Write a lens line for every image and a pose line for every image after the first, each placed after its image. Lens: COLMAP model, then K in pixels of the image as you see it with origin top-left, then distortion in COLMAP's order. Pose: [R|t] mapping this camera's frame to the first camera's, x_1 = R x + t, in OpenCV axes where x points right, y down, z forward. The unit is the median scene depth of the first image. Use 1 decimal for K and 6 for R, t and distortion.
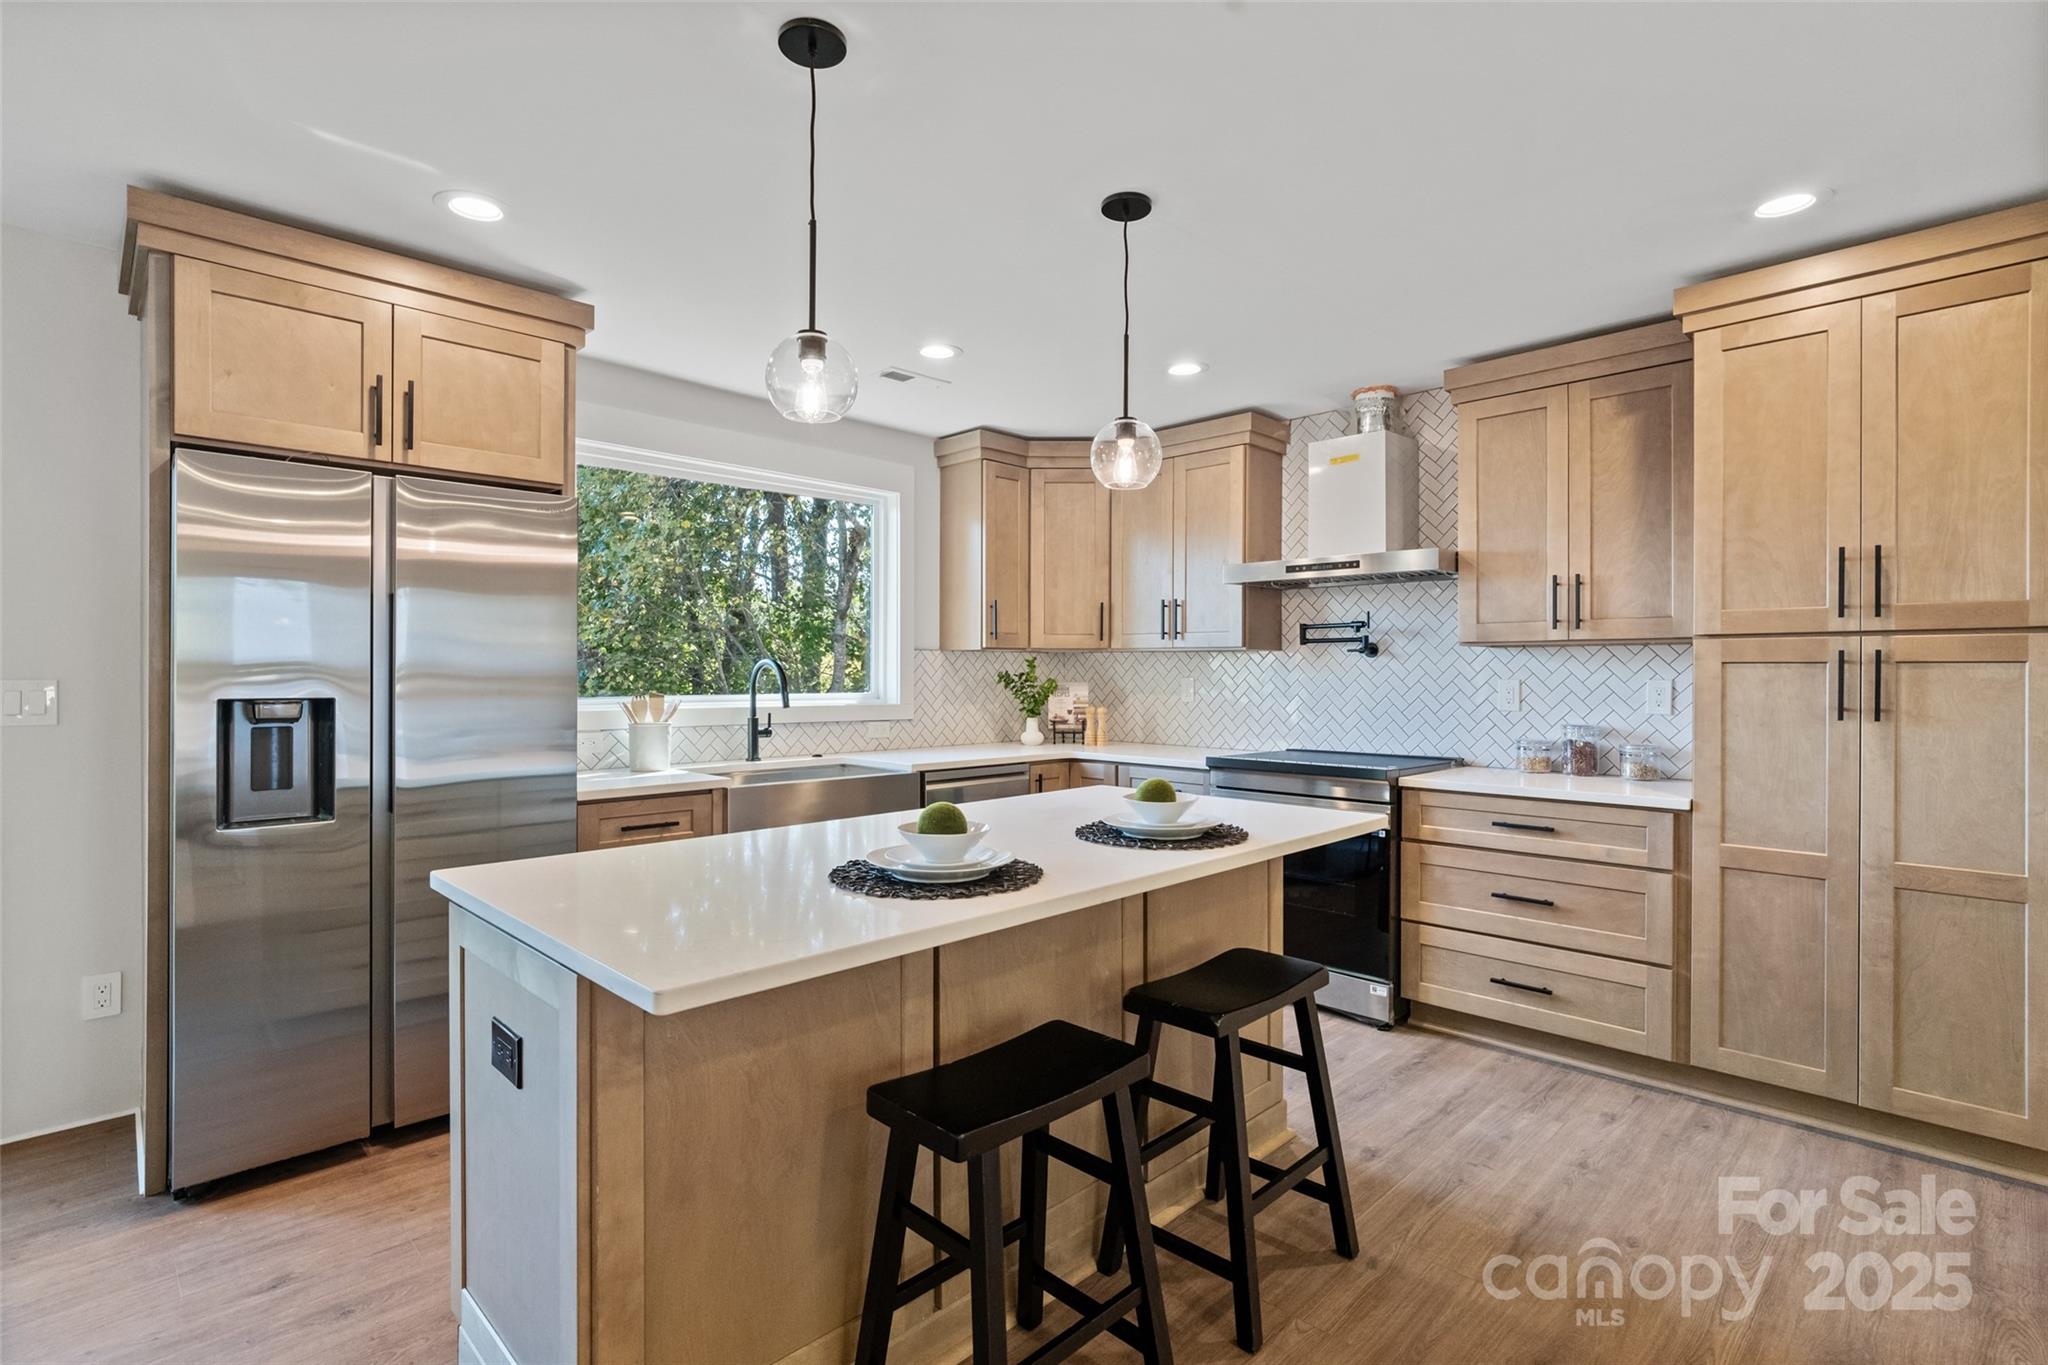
lens RADIAL K [[984.5, 0, 1020.4], [0, 984.5, 673.3], [0, 0, 1]] dist [-0.003212, 0.004330]
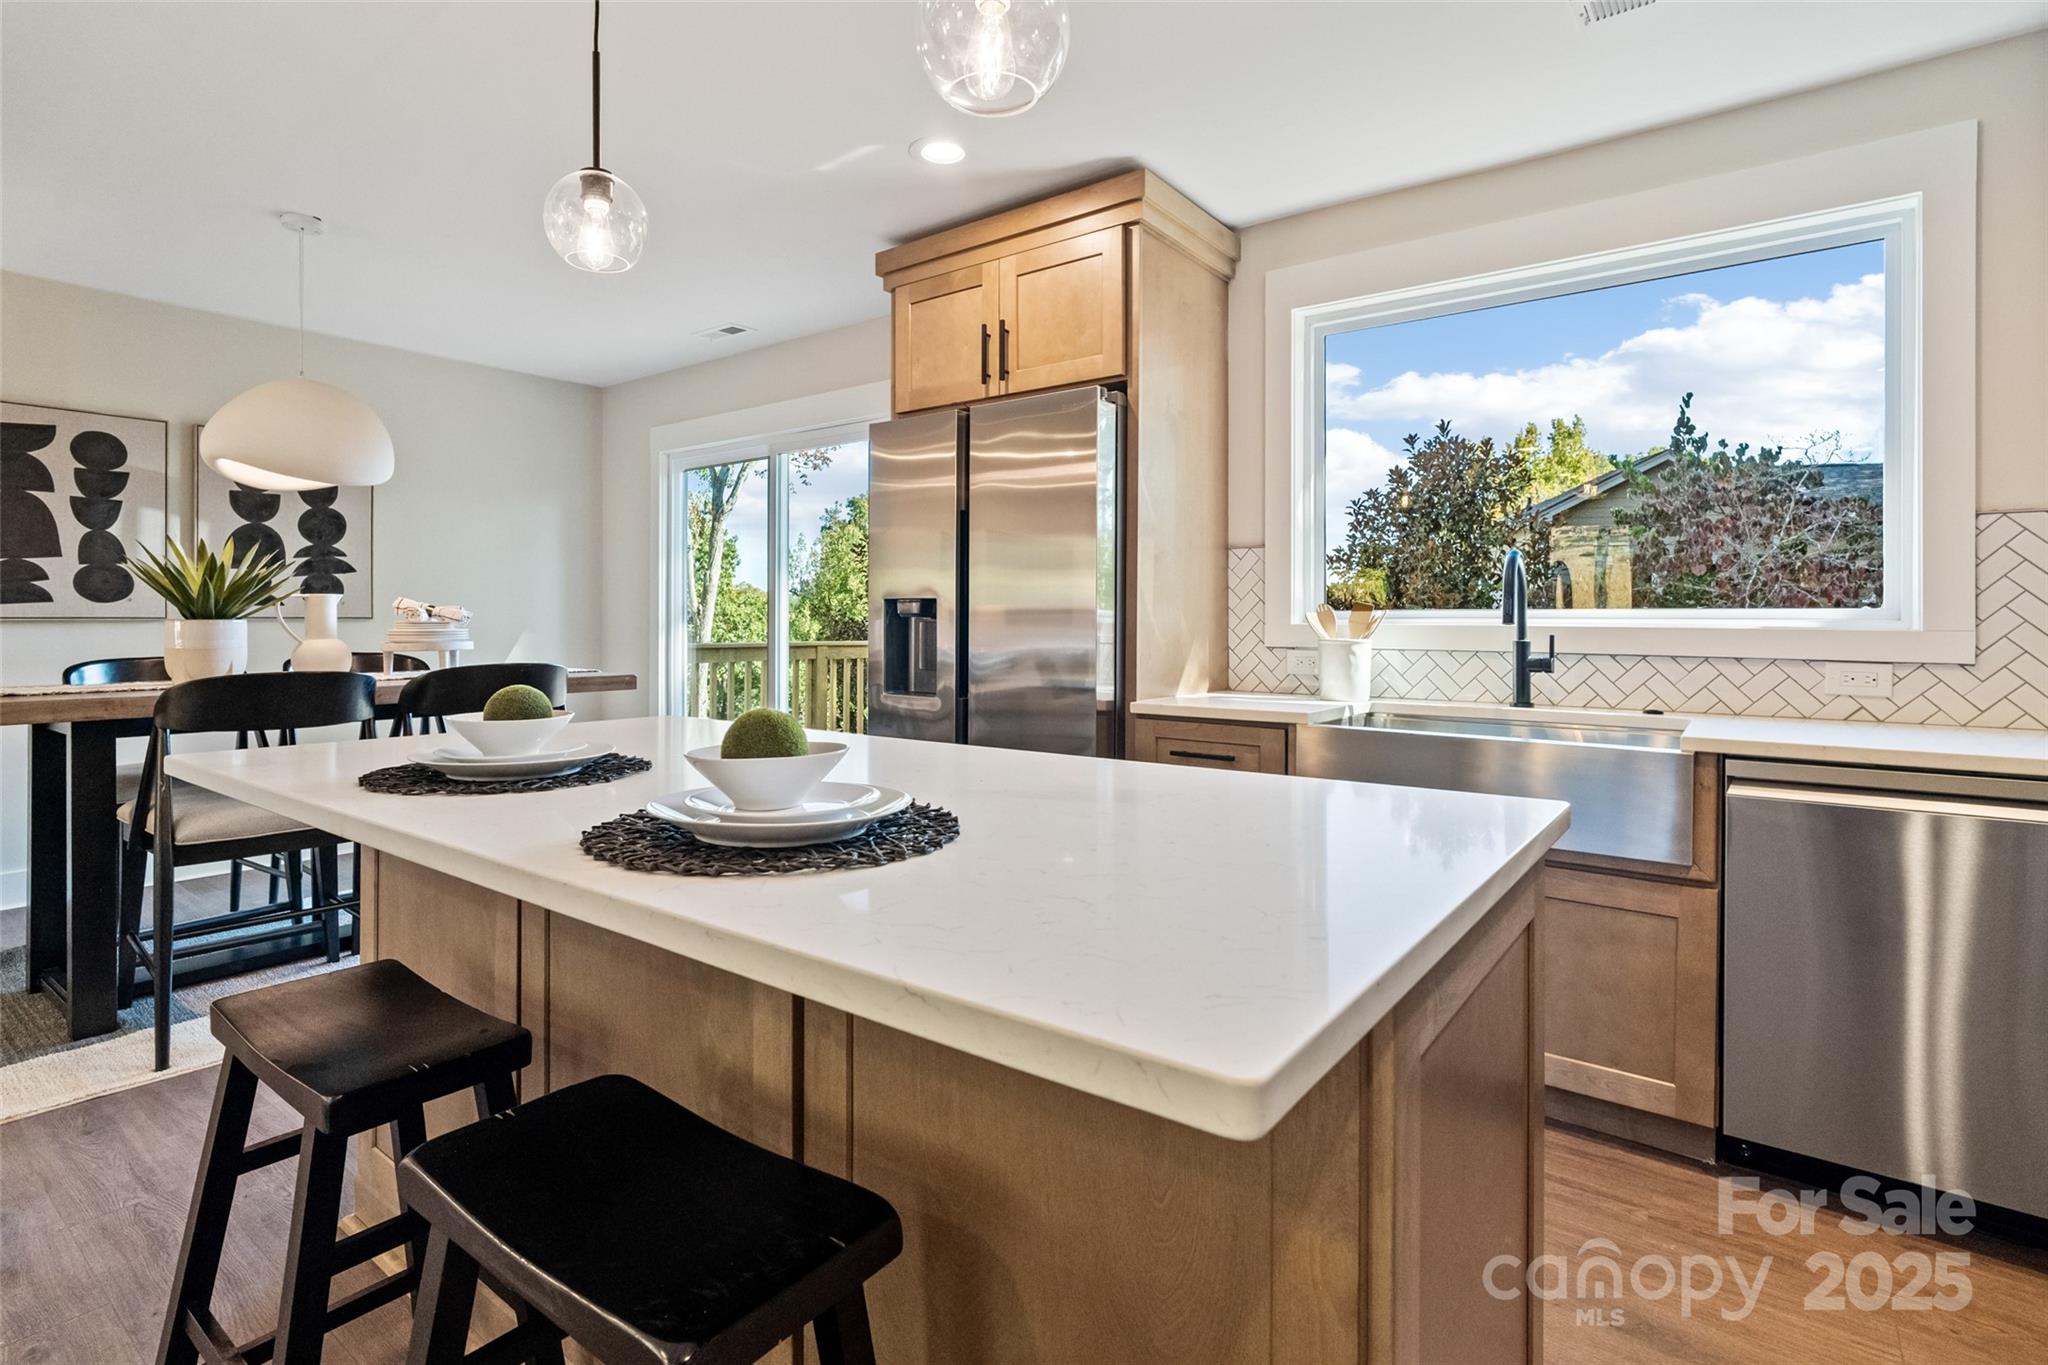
lens RADIAL K [[984.5, 0, 1024.5], [0, 984.5, 624.8], [0, 0, 1]] dist [-0.003212, 0.004330]
pose [[0.144428, 0.005604, -0.989499, 0.384954], [-0.003973, 0.999979, 0.005084, 0.036417], [0.989507, 0.003197, 0.144448, 0.655968]]
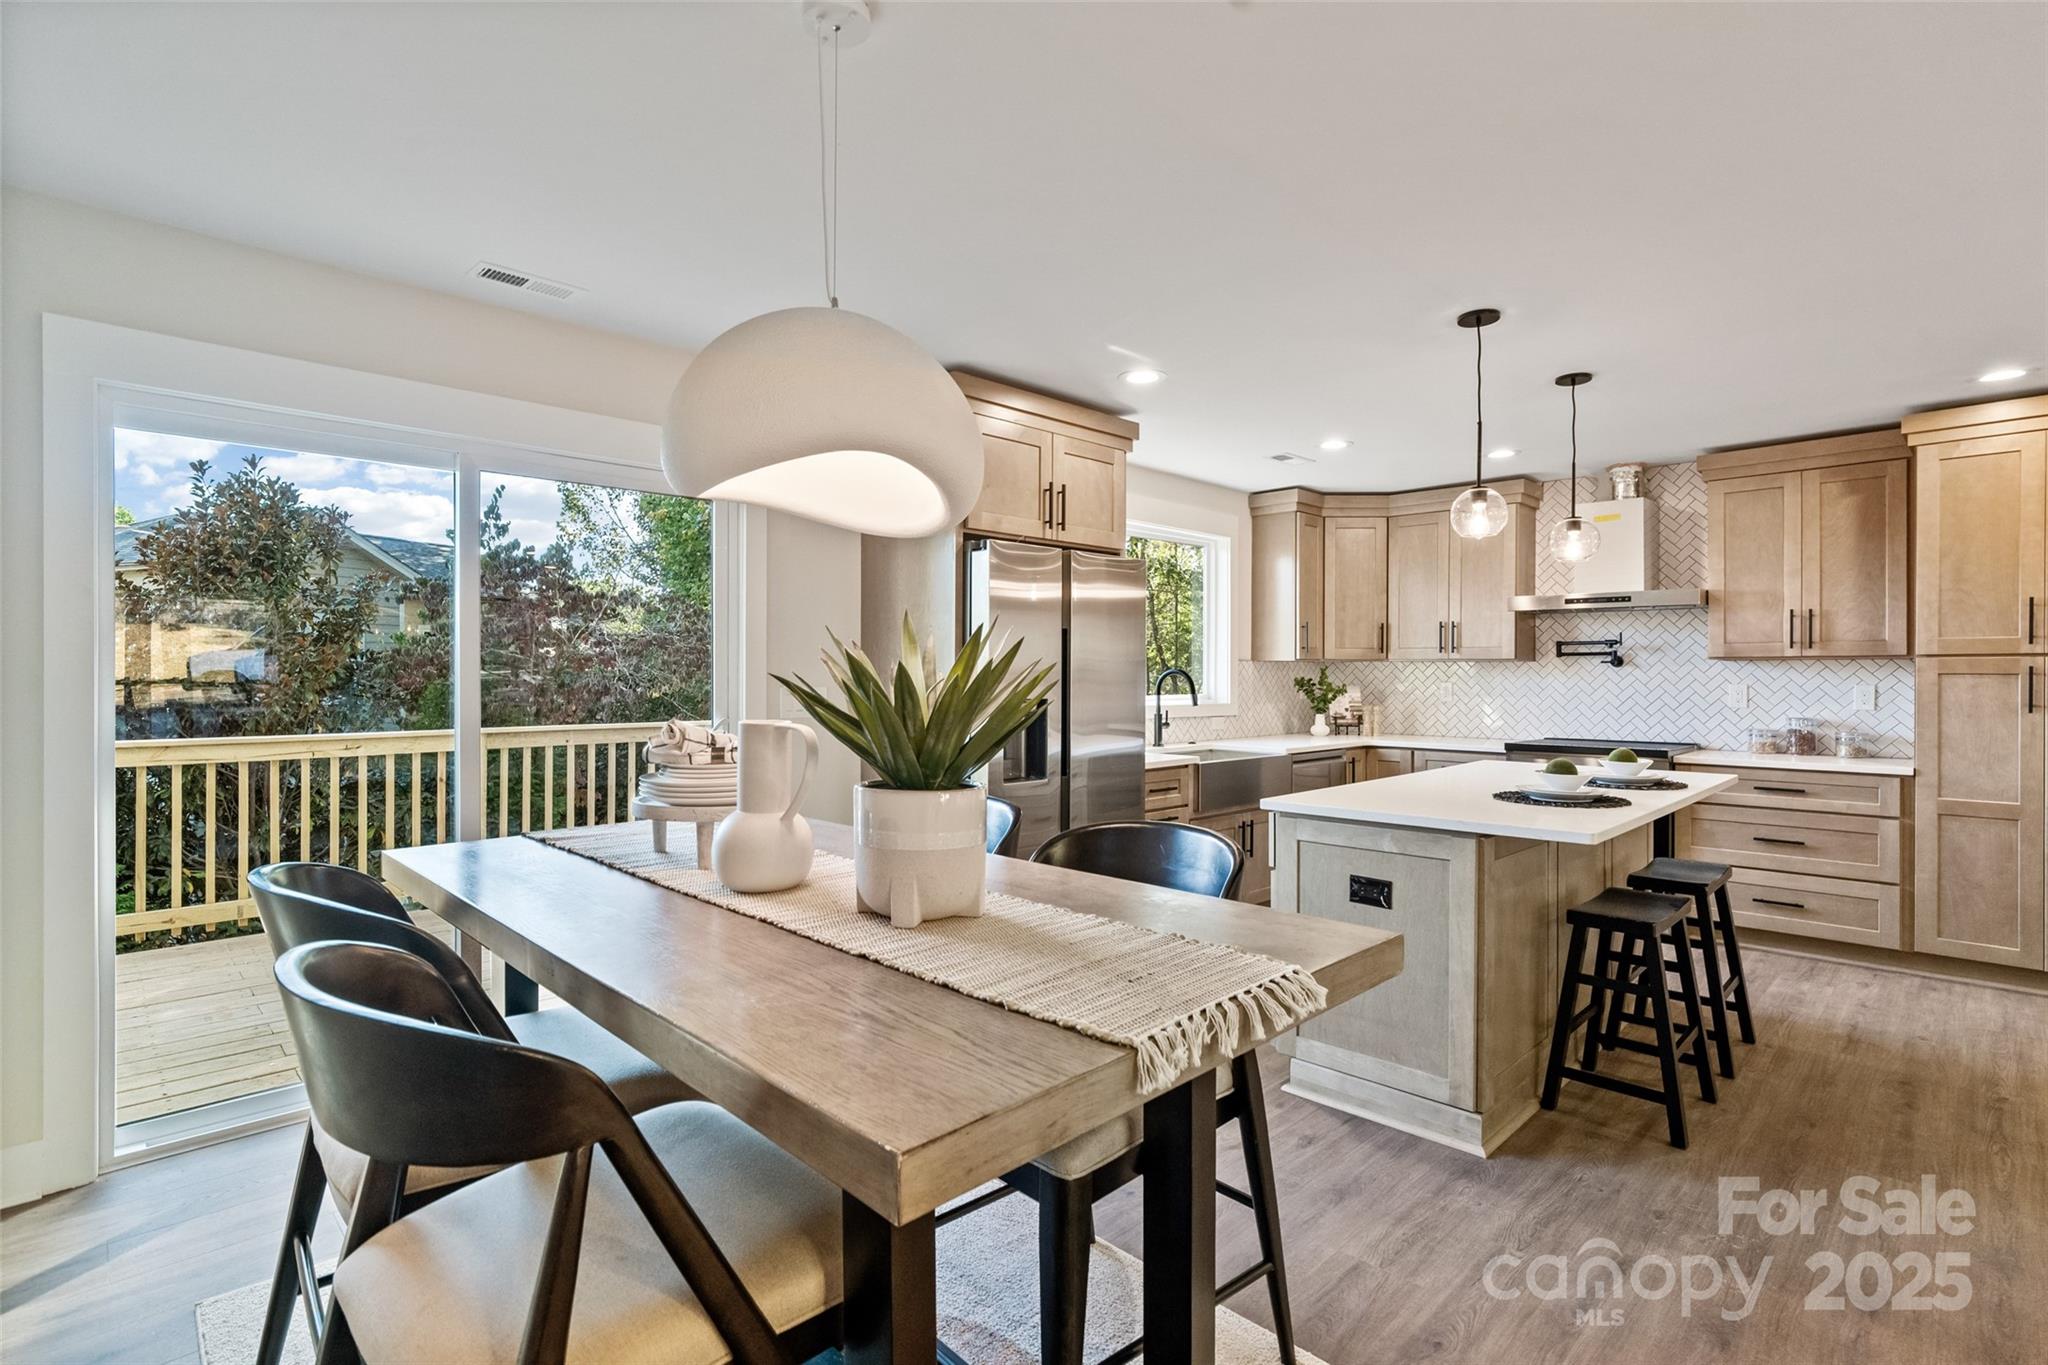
lens RADIAL K [[984.5, 0, 1024.5], [0, 984.5, 677.6], [0, 0, 1]] dist [-0.003212, 0.004330]
pose [[1.000000, 0.000022, 0.000055, -0.517352], [-0.000022, 0.999992, 0.003896, -0.009012], [-0.000055, -0.003896, 0.999992, -0.369769]]
